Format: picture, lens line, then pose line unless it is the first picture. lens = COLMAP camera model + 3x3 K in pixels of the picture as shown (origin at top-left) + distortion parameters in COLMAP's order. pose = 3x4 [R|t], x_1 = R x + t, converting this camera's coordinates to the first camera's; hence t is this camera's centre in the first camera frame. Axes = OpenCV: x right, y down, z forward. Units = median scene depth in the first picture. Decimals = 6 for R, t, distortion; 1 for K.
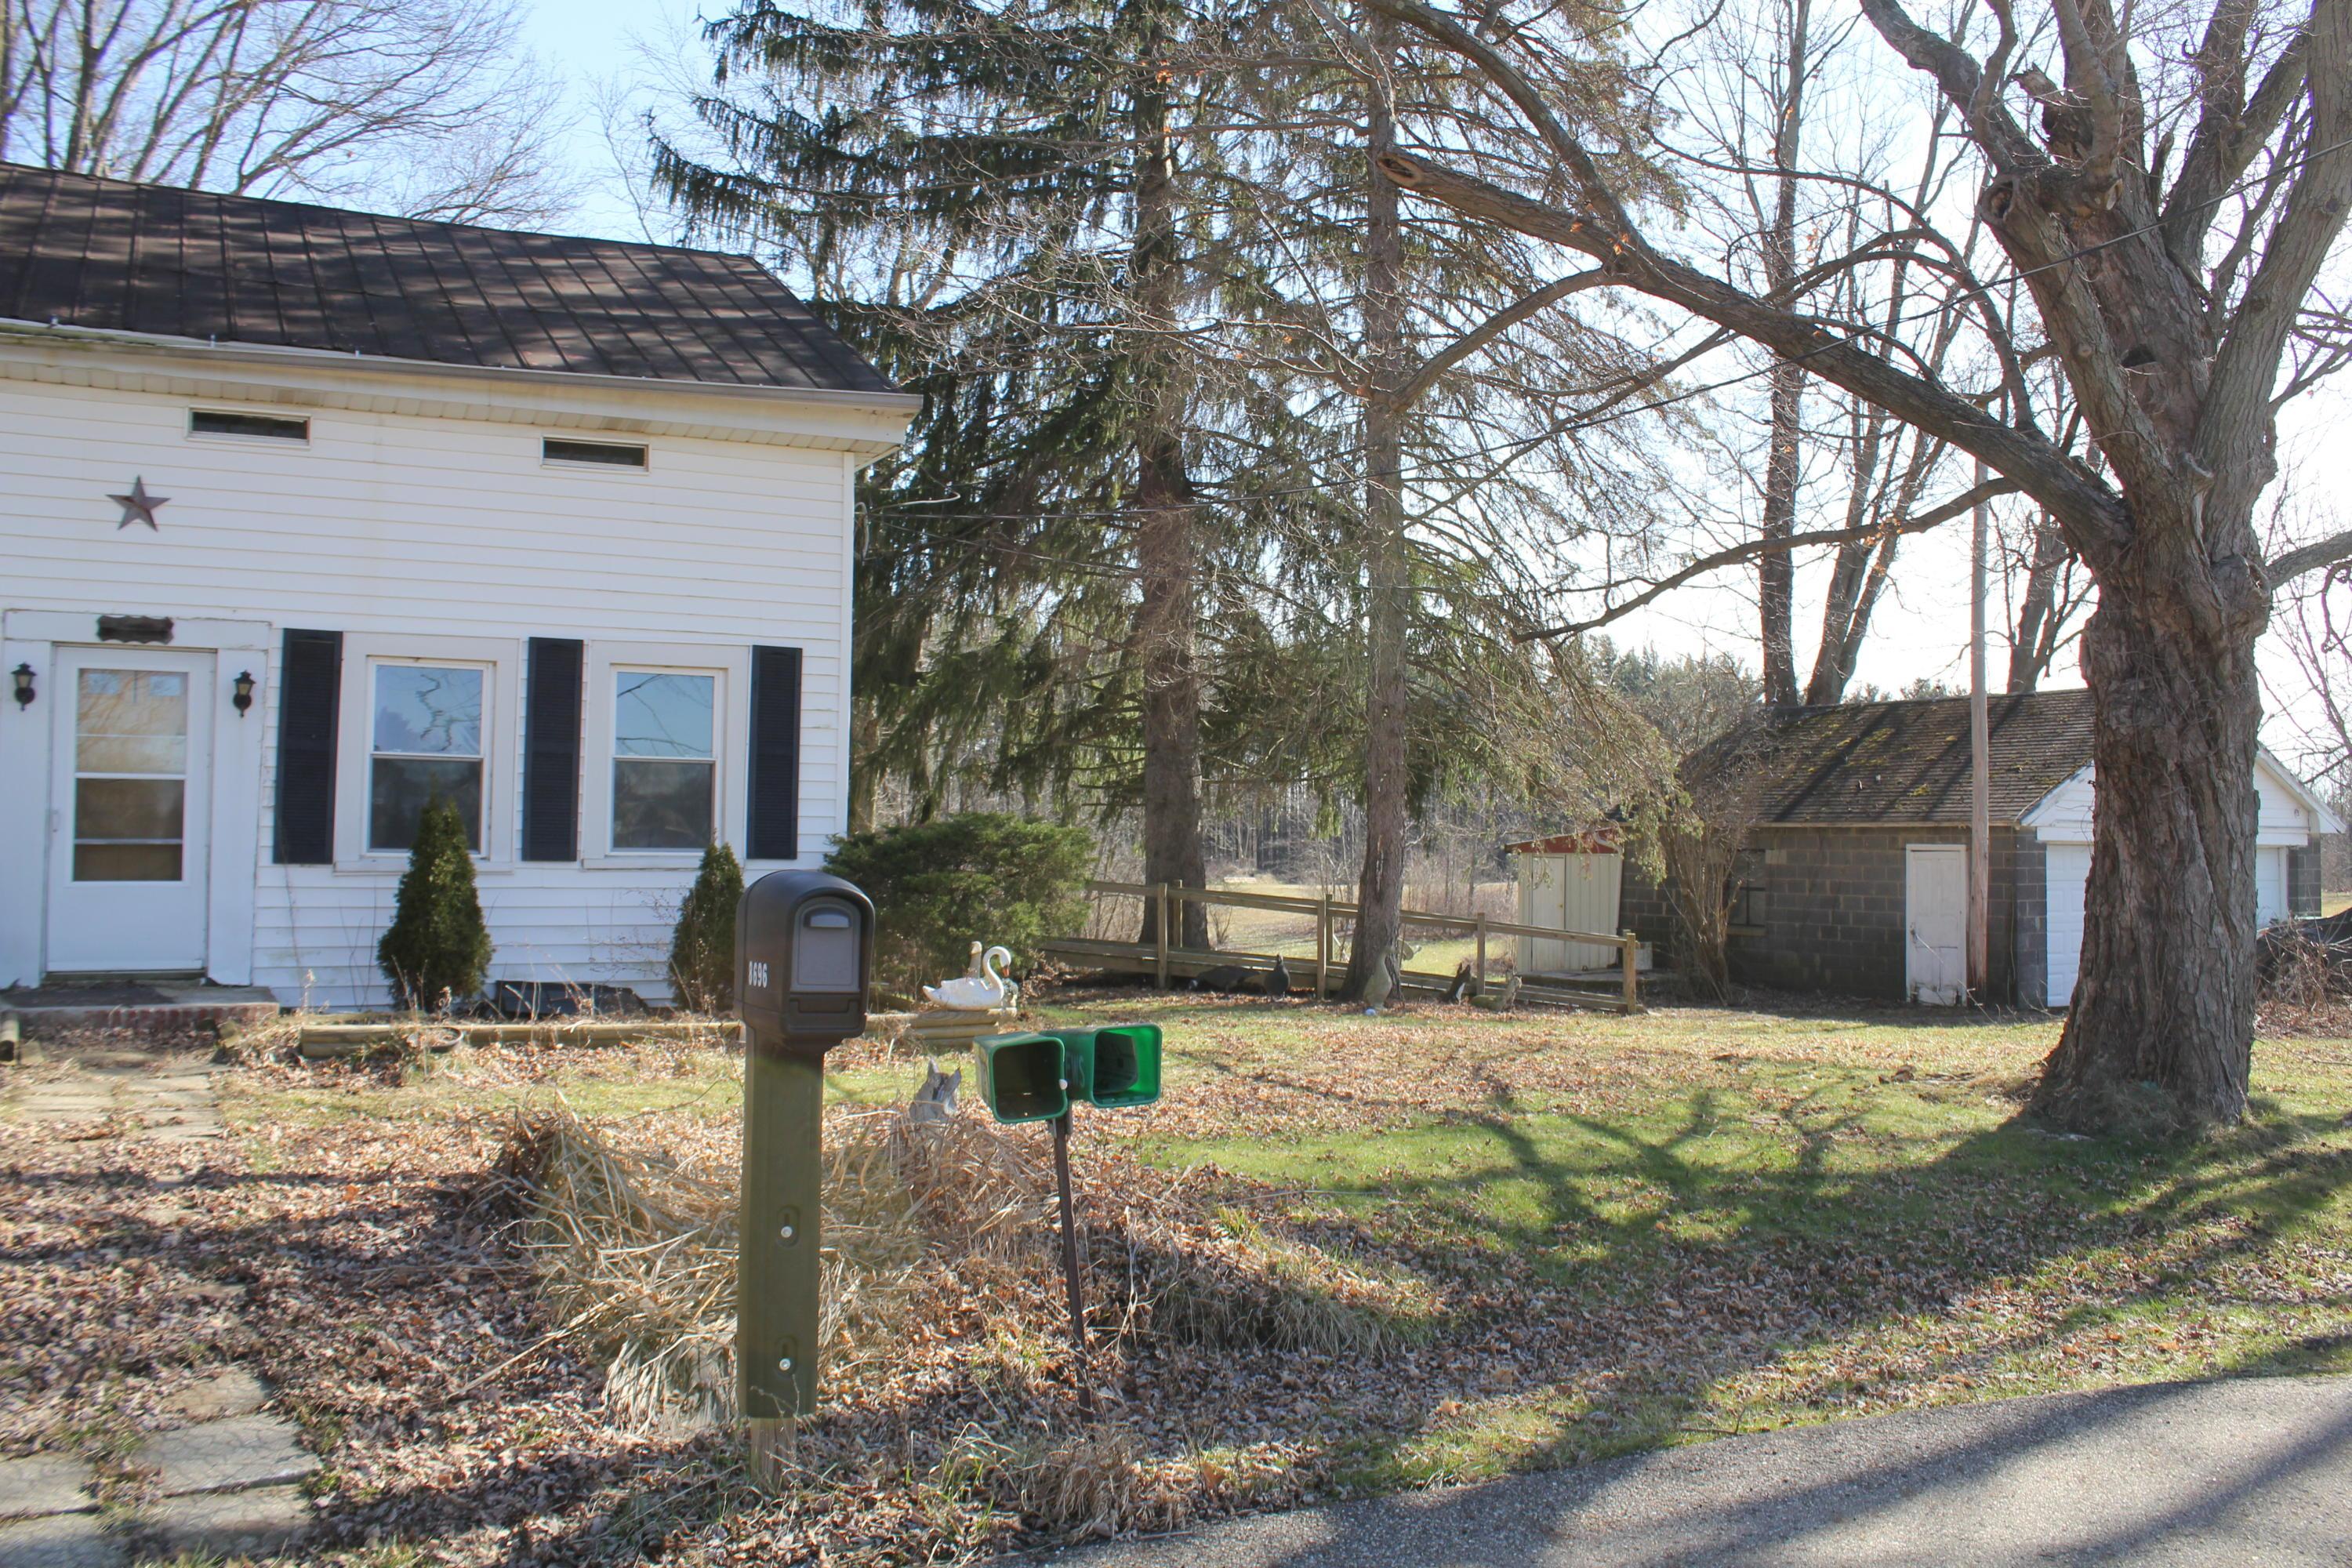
lens RADIAL K [[1948.2, 0, 1193.7], [0, 1948.2, 747.0], [0, 0, 1]] dist [-0.164540, 0.140741]
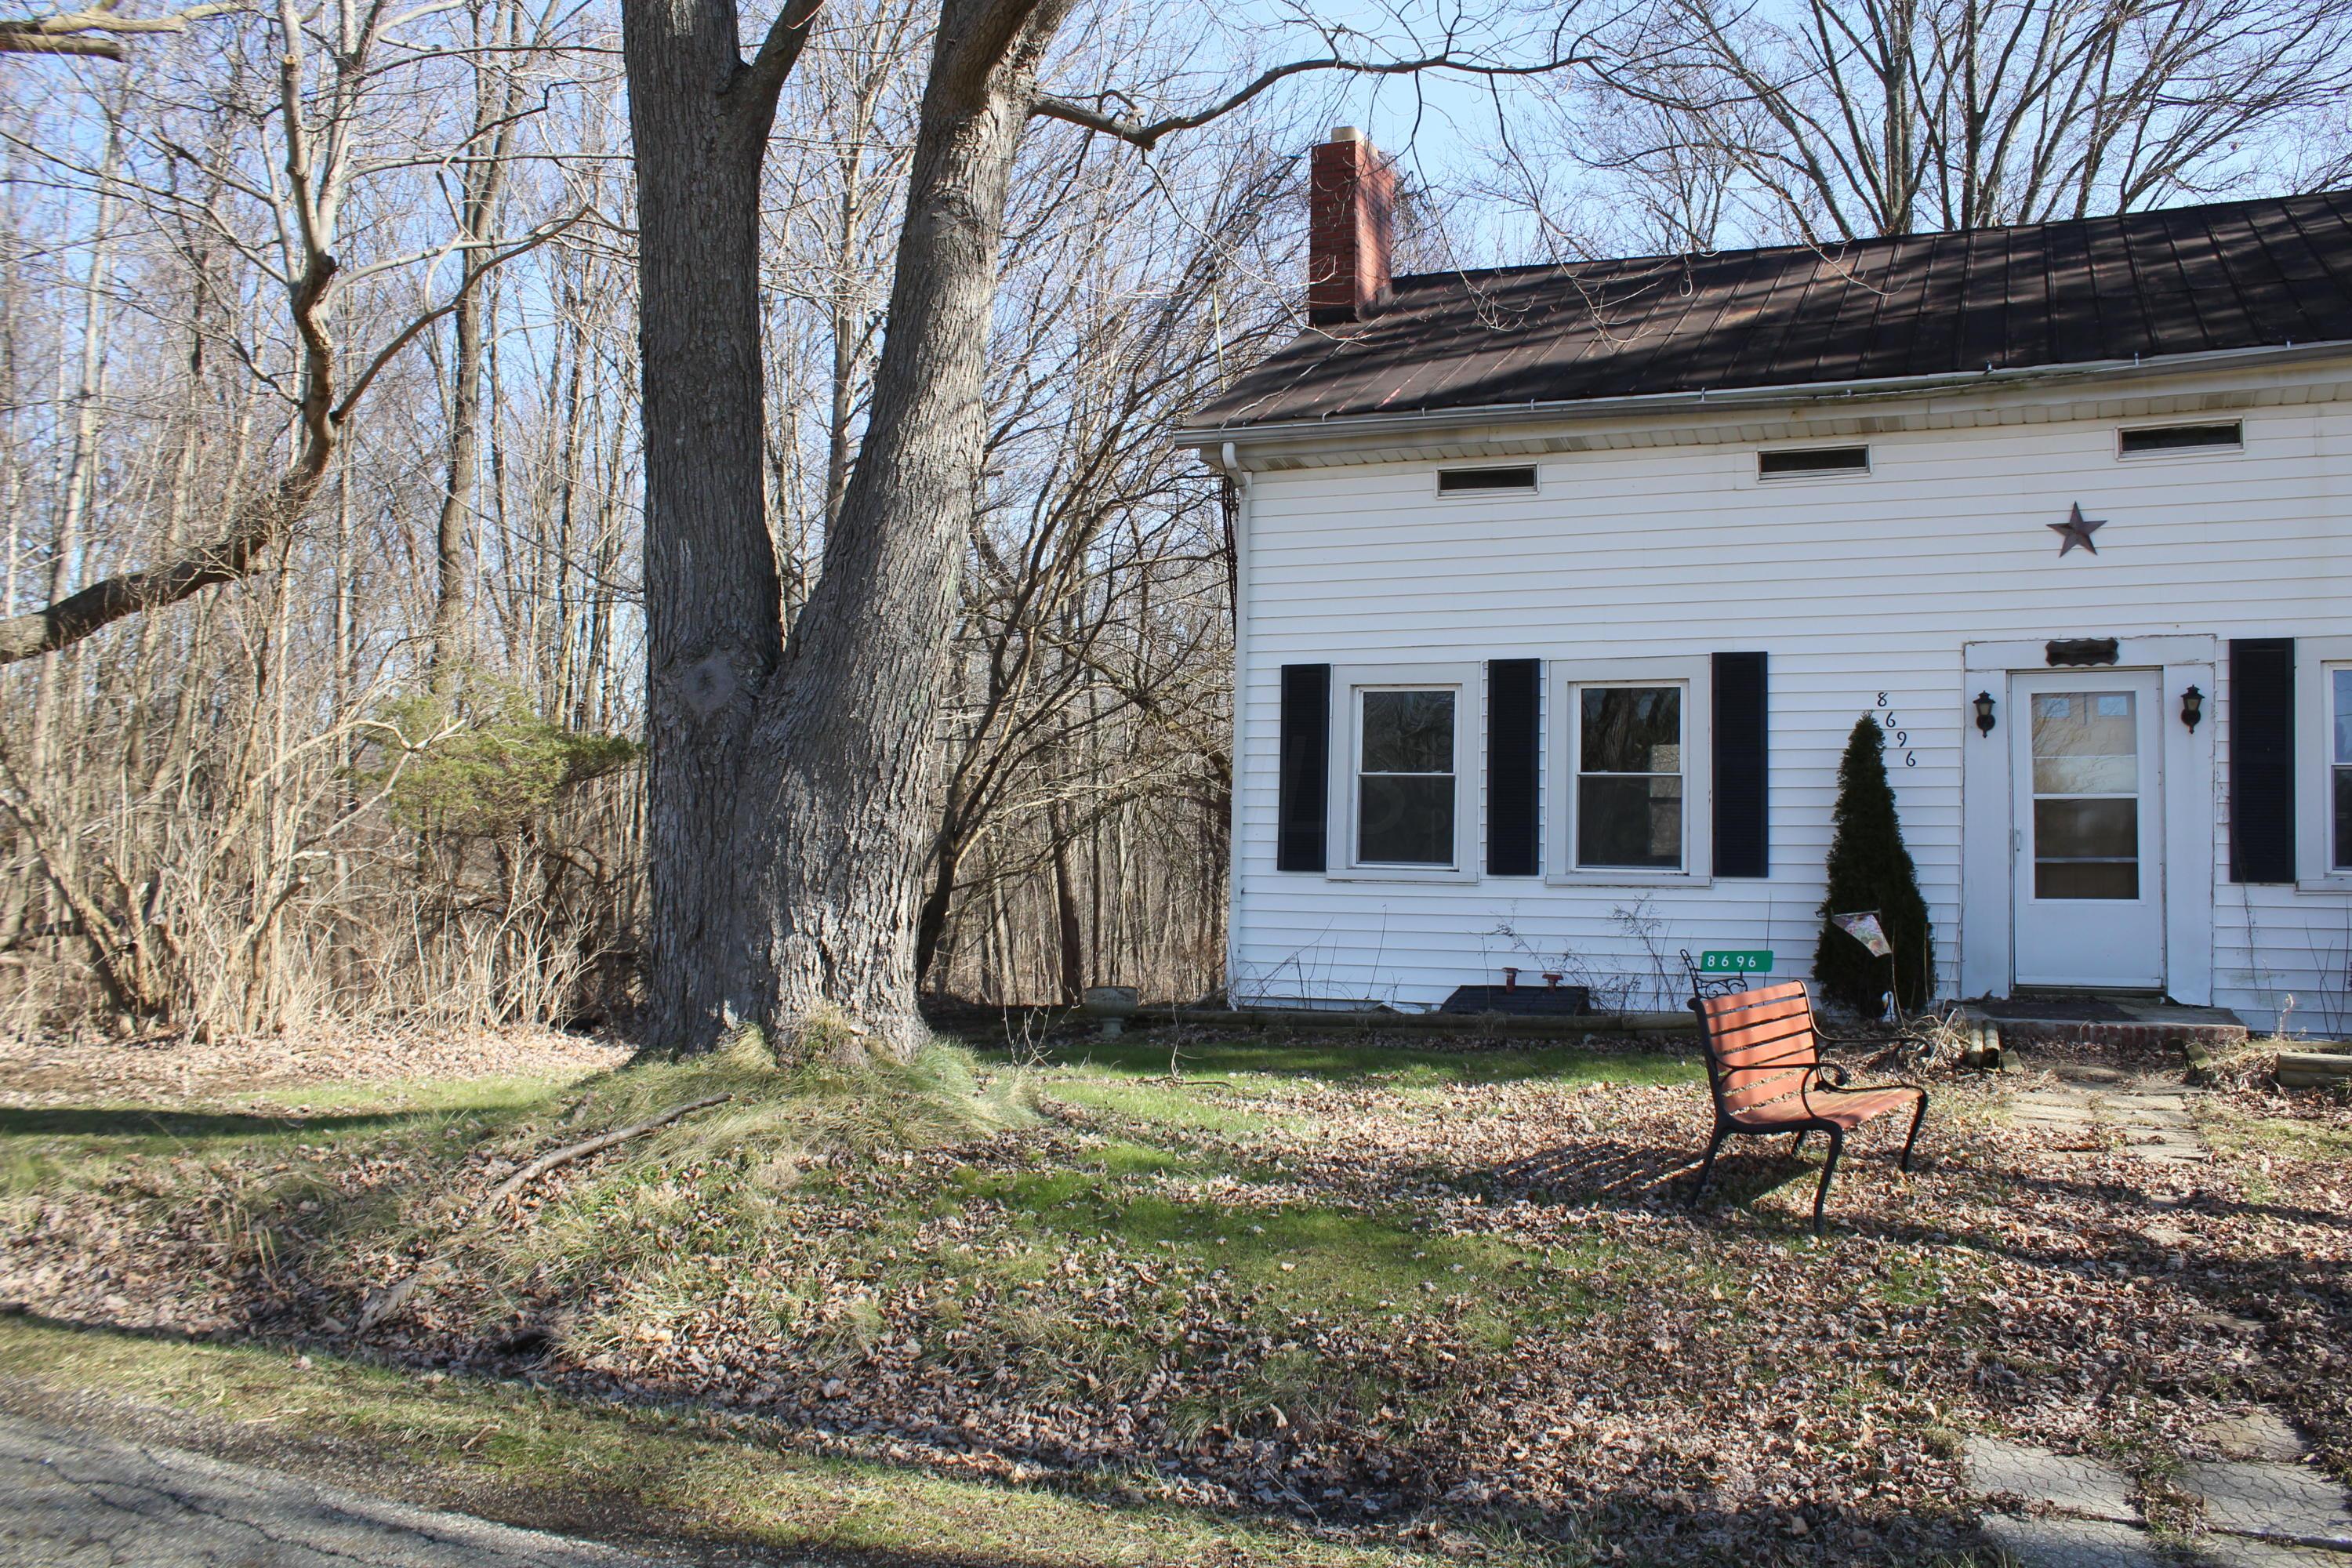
lens RADIAL K [[1948.2, 0, 1193.7], [0, 1948.2, 747.0], [0, 0, 1]] dist [-0.164540, 0.140741]
pose [[0.590313, -0.043806, -0.805985, -0.025418], [0.035773, 0.998965, -0.028094, 0.000396], [0.806381, -0.012248, 0.591269, -0.000680]]
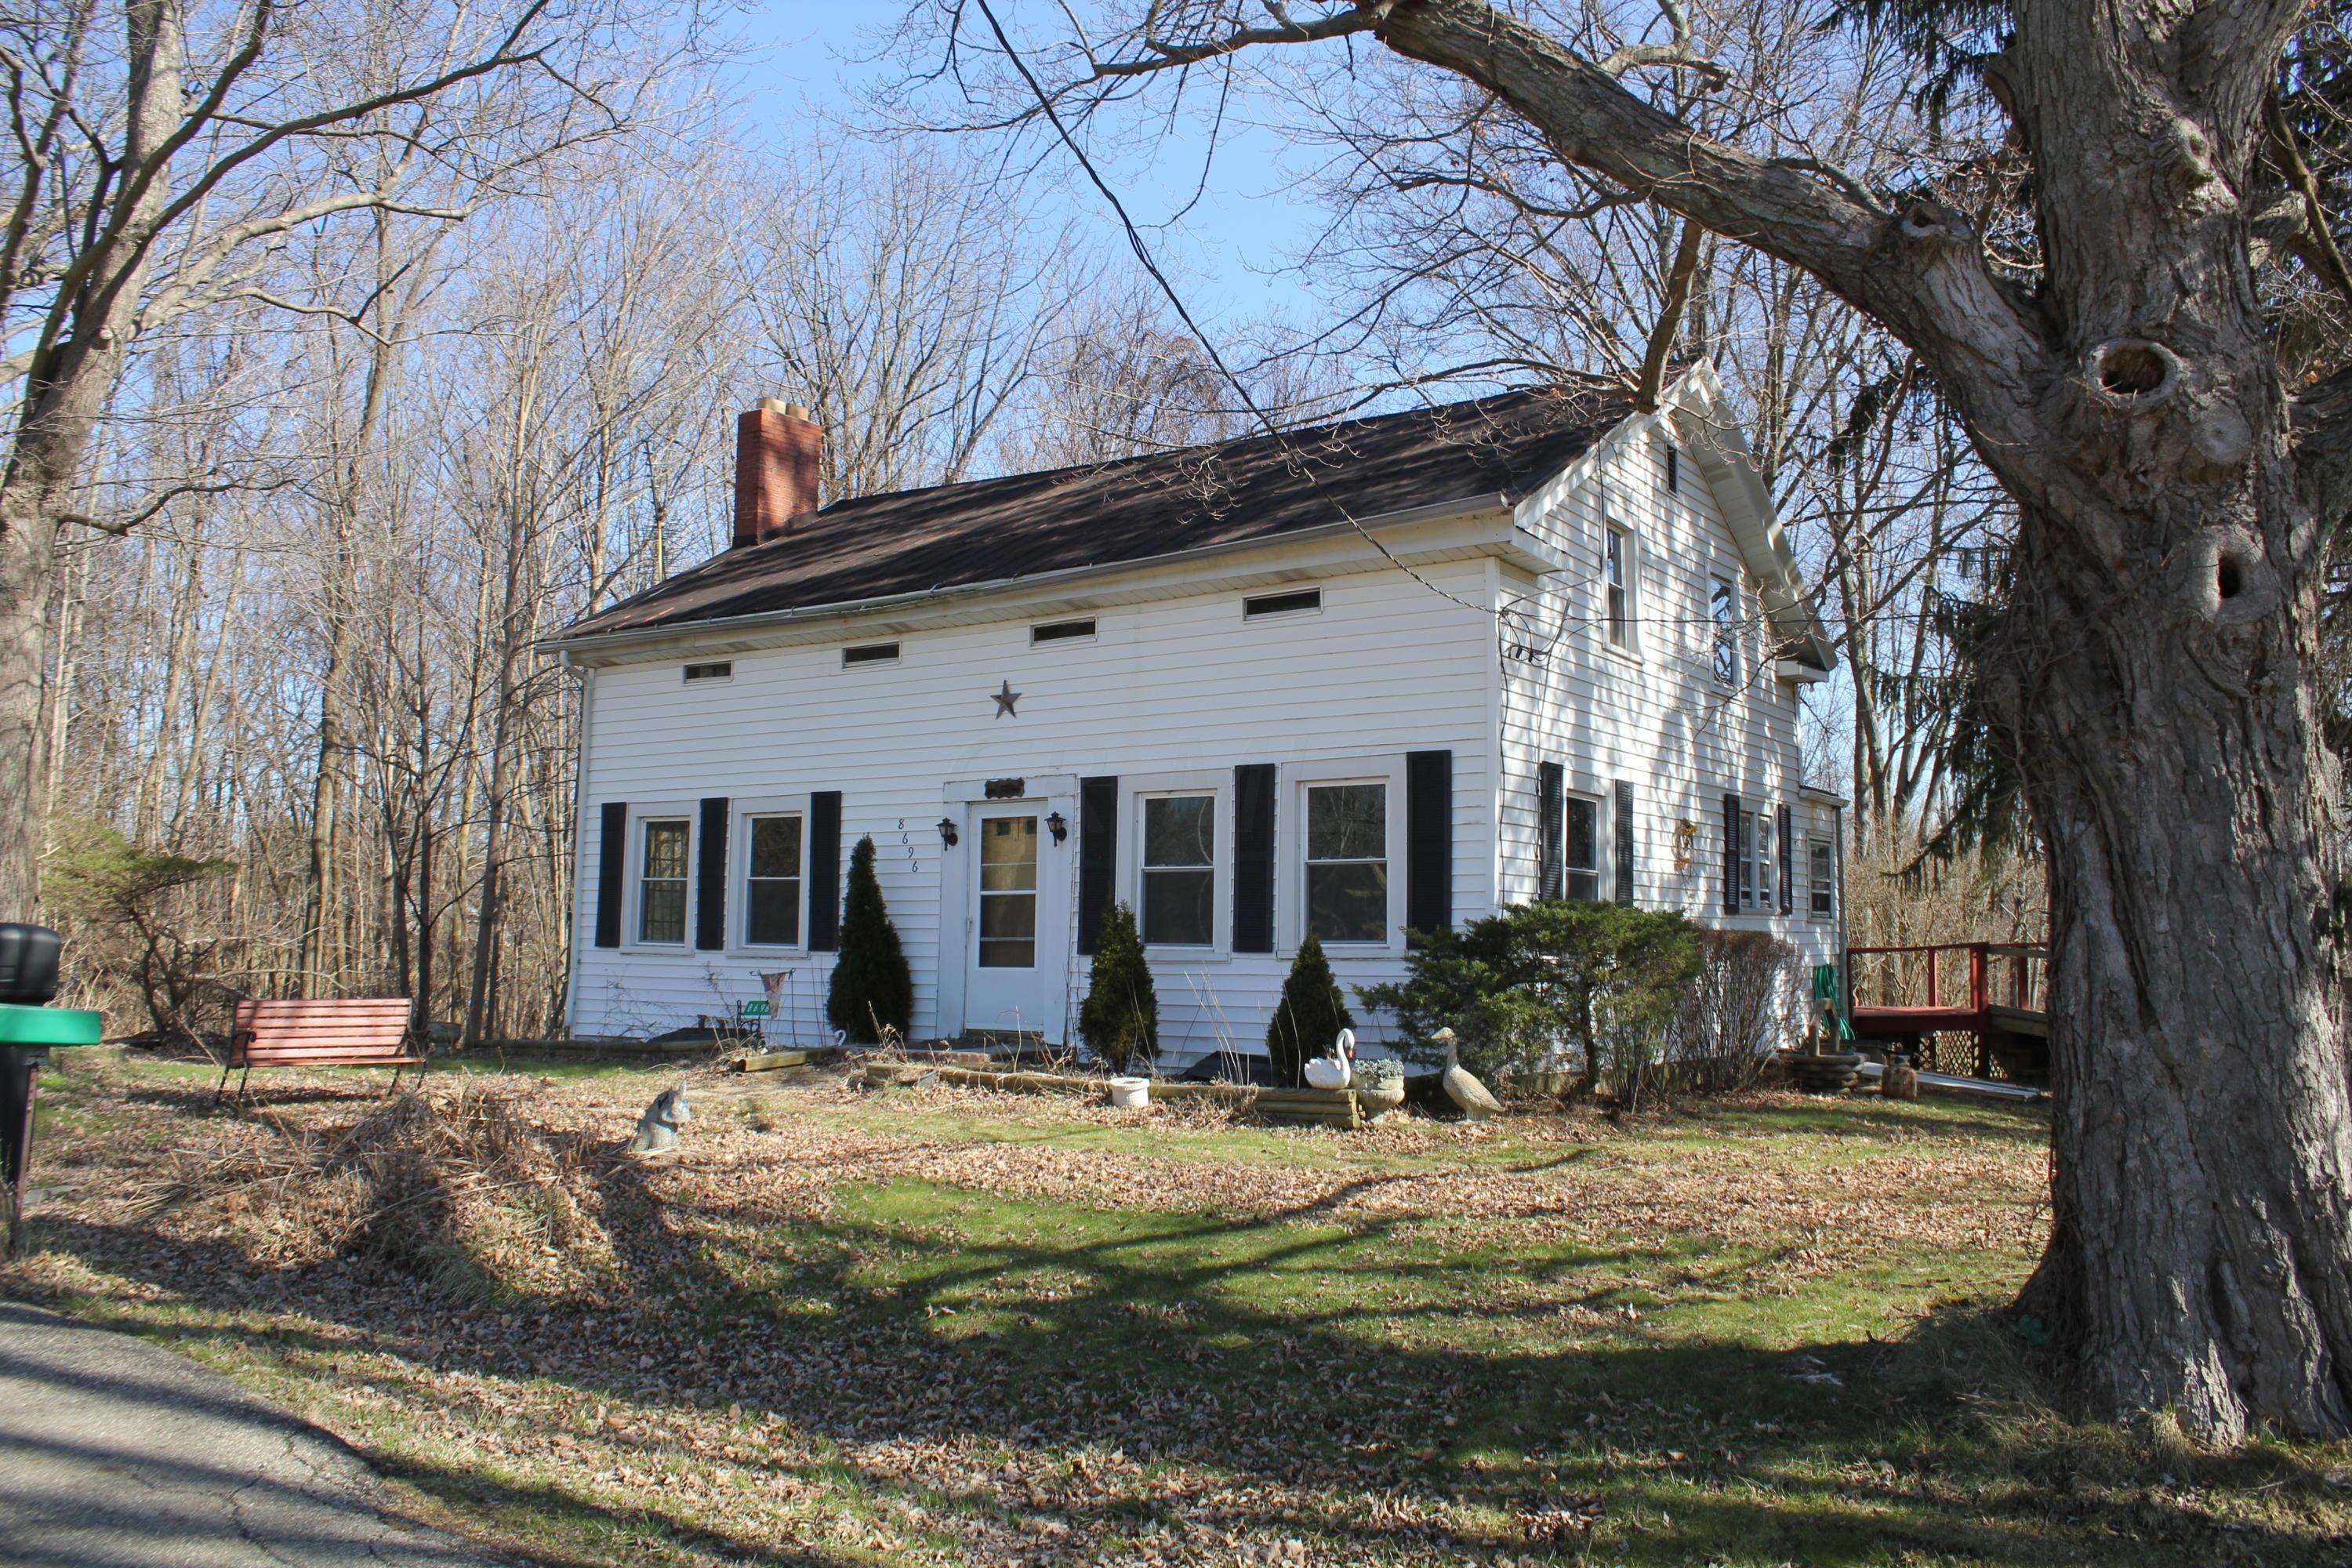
lens RADIAL K [[1948.2, 0, 1193.7], [0, 1948.2, 747.0], [0, 0, 1]] dist [-0.164540, 0.140741]
pose [[0.442232, -0.092615, -0.892106, 0.916681], [0.050171, 0.995651, -0.078494, 0.031829], [0.895496, -0.010046, 0.444956, 0.537994]]
